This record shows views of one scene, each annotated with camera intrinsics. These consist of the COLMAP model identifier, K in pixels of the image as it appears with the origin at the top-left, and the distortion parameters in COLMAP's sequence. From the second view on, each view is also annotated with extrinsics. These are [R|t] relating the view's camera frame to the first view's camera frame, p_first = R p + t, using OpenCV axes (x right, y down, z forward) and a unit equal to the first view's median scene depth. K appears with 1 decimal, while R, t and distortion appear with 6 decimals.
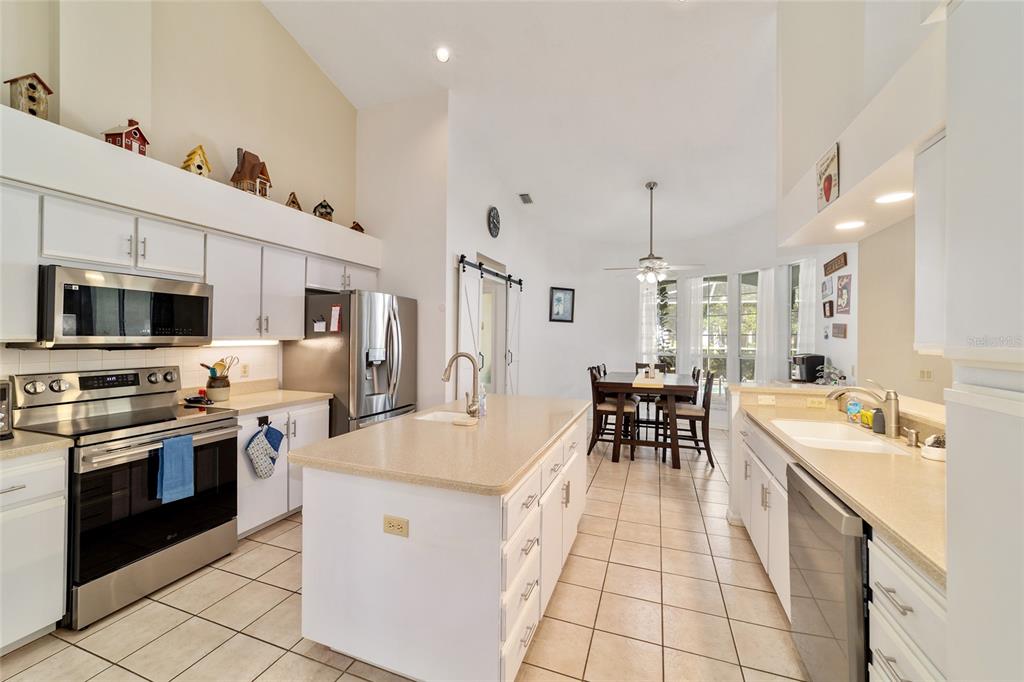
lens RADIAL K [[392.6, 0, 514.3], [0, 392.6, 332.4], [0, 0, 1]] dist [-0.003502, -0.000103]
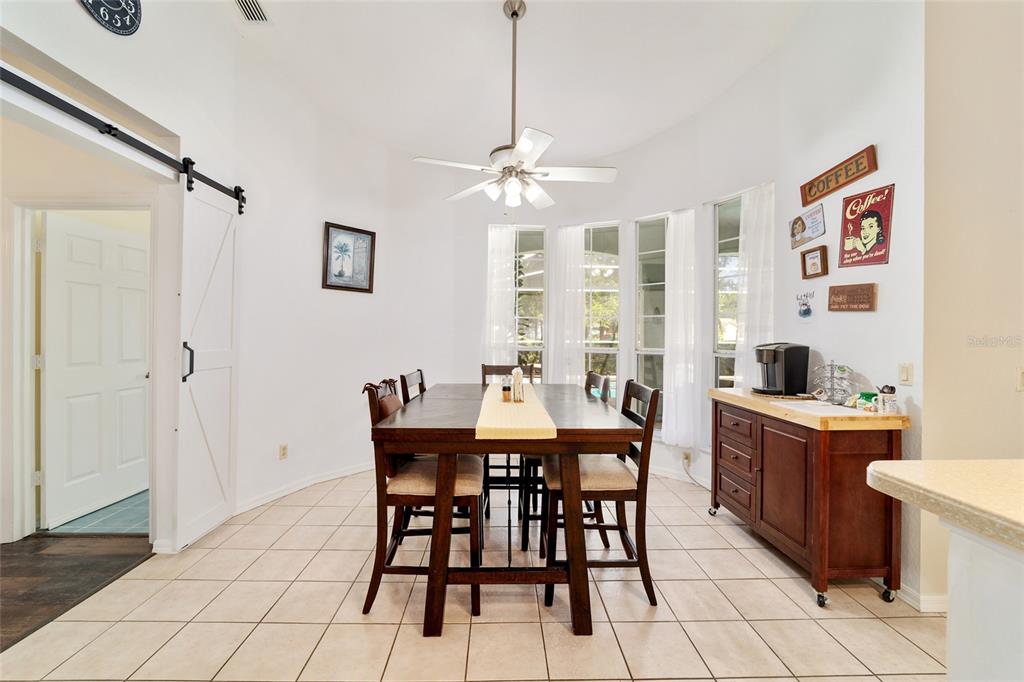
lens RADIAL K [[392.6, 0, 510.8], [0, 392.6, 333.4], [0, 0, 1]] dist [-0.003502, -0.000103]
pose [[0.928356, 0.000393, 0.371692, 0.186995], [-0.004644, 0.999934, 0.010542, 0.036382], [-0.371663, -0.011513, 0.928296, 0.621785]]
